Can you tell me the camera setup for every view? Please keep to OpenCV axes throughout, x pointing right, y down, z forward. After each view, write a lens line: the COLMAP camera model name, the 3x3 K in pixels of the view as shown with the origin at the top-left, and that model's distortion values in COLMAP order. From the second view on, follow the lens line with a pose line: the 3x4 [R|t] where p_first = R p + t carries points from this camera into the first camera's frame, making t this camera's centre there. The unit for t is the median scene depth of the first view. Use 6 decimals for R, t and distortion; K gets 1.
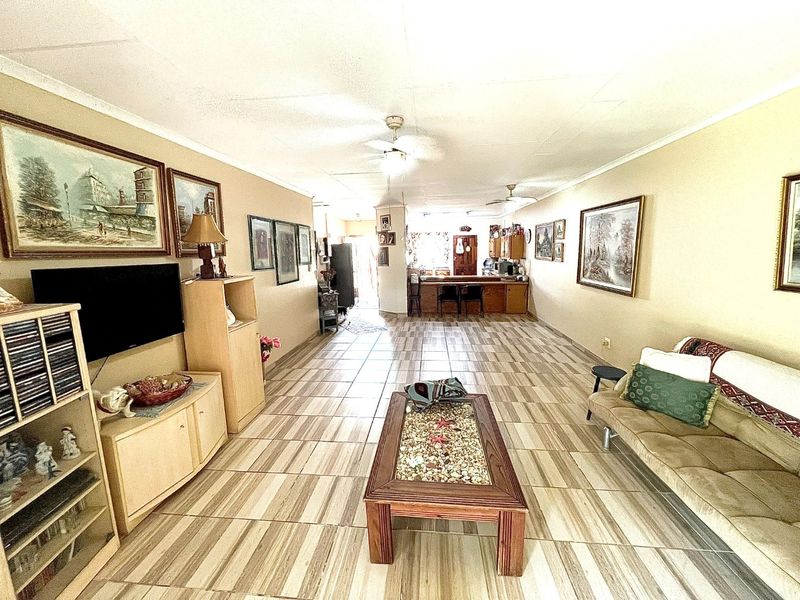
lens RADIAL K [[320.4, 0, 406.3], [0, 320.4, 297.2], [0, 0, 1]] dist [-0.001485, -0.000455]
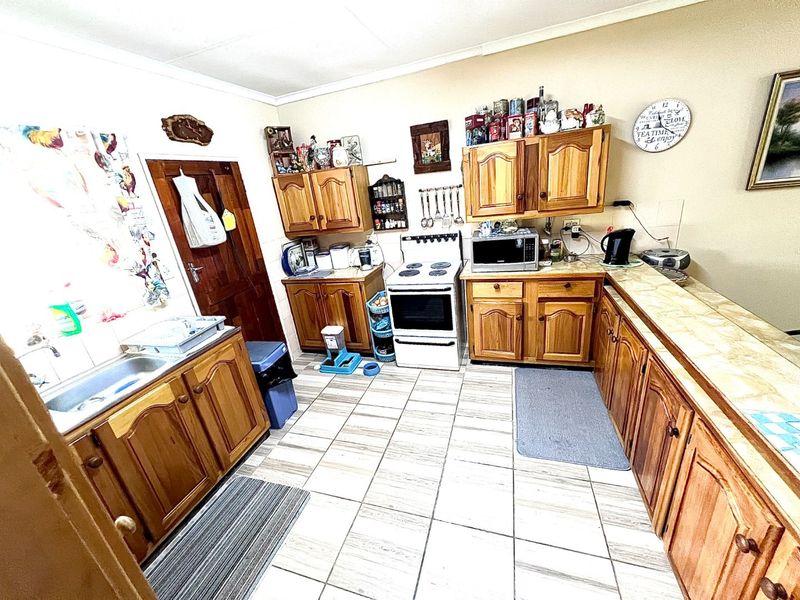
lens RADIAL K [[320.4, 0, 400.0], [0, 320.4, 300.3], [0, 0, 1]] dist [-0.001485, -0.000455]
pose [[0.186393, -0.341168, 0.921337, -0.025822], [0.258988, 0.921665, 0.288894, -0.131590], [-0.947725, 0.184767, 0.260150, 0.824558]]
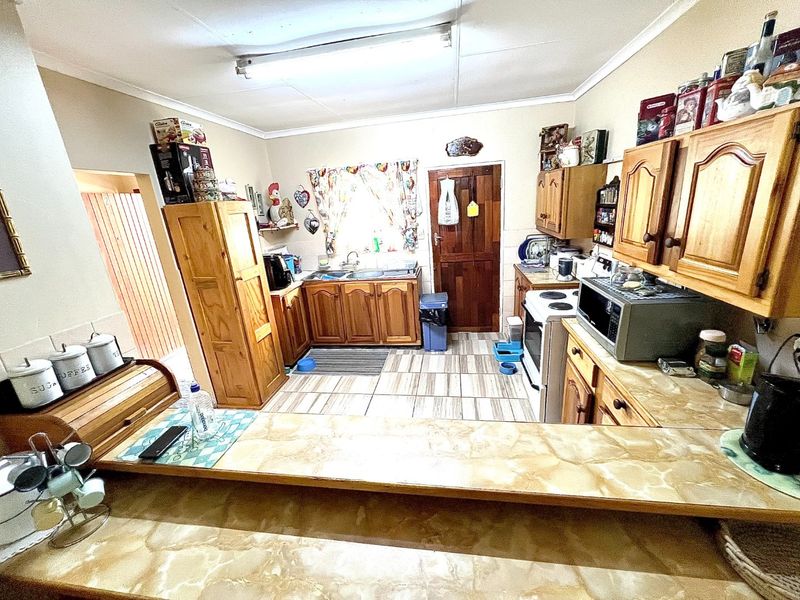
lens RADIAL K [[320.4, 0, 397.9], [0, 320.4, 299.7], [0, 0, 1]] dist [-0.001485, -0.000455]
pose [[0.998050, -0.044139, -0.044128, 0.124508], [0.050209, 0.987777, 0.147564, -0.110622], [0.037075, -0.149492, 0.988068, 0.649485]]
